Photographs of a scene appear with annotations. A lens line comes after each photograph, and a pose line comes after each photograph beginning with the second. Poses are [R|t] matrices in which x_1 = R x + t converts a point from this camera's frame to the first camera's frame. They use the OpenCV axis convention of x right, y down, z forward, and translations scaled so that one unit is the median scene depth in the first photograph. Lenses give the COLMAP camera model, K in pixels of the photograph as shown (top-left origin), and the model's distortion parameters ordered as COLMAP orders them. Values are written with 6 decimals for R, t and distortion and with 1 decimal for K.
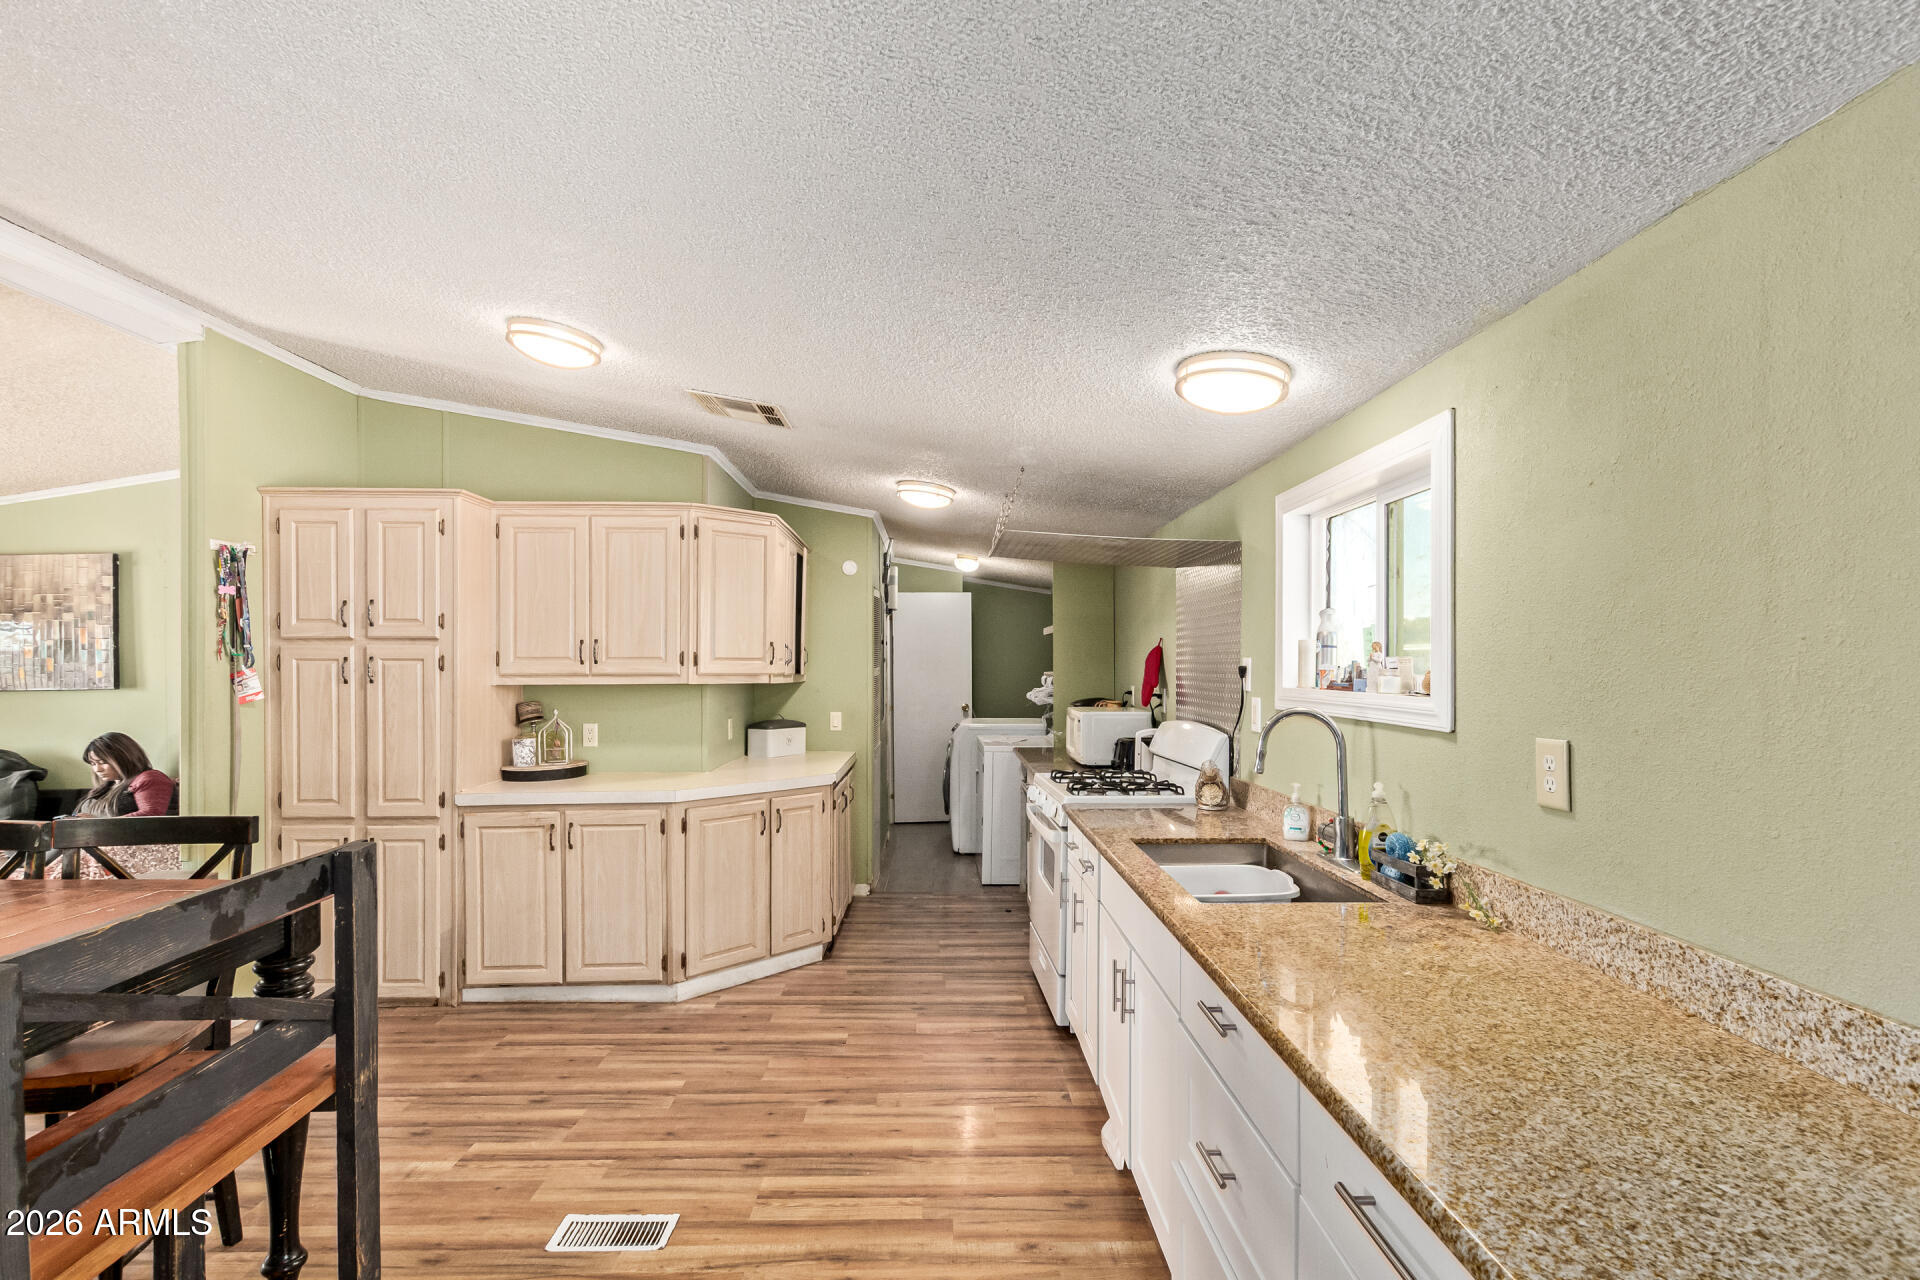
lens RADIAL K [[899.5, 0, 956.6], [0, 899.5, 667.3], [0, 0, 1]] dist [0.003153, -0.000585]
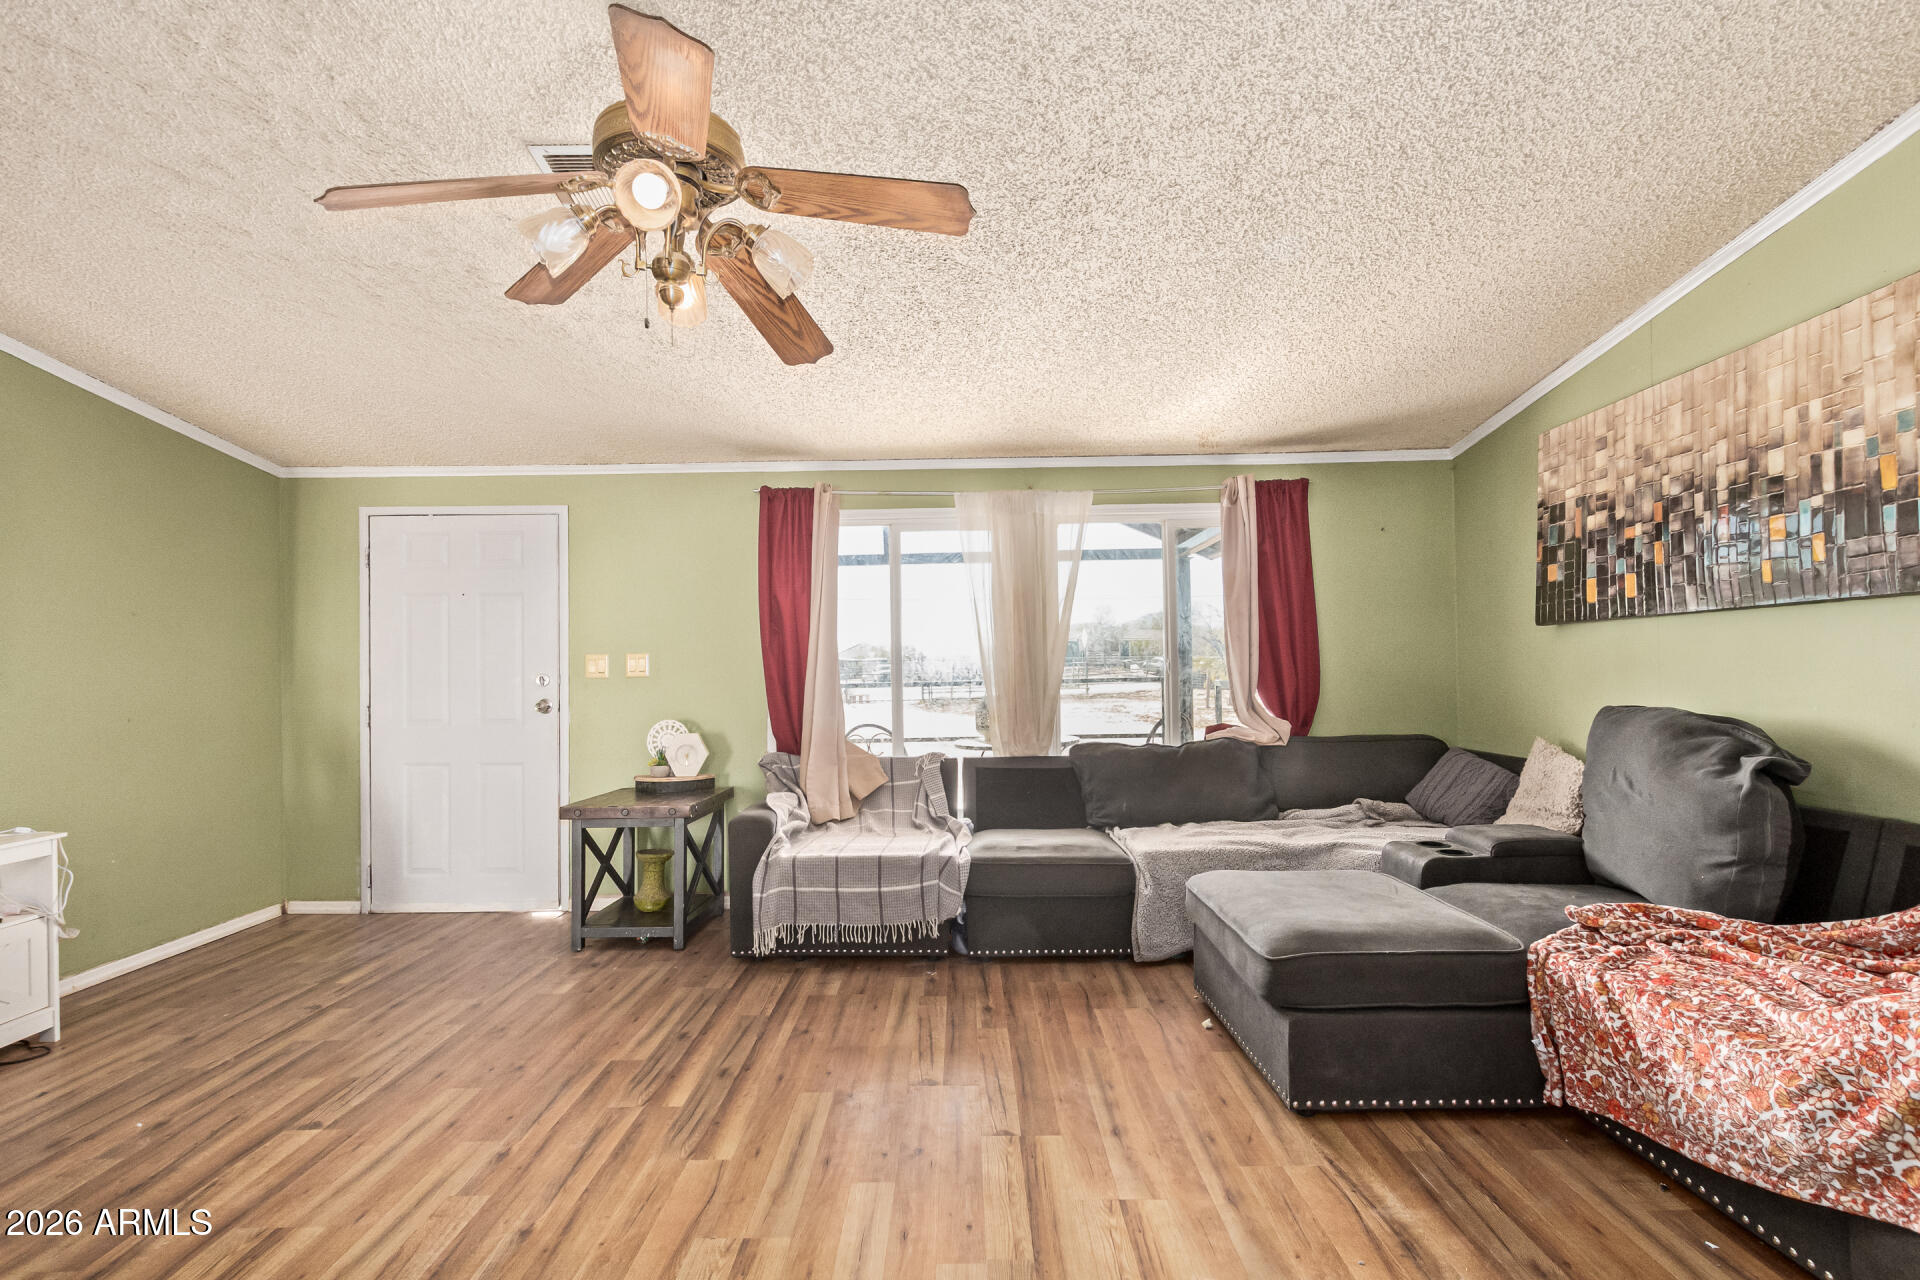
lens RADIAL K [[886.0, 0, 962.5], [0, 886.0, 649.2], [0, 0, 1]] dist [0.003045, -0.001096]
pose [[-0.016115, -0.010406, -0.999816, -0.716931], [0.011756, 0.999875, -0.010596, 0.069211], [0.999801, -0.011924, -0.015991, 0.750905]]
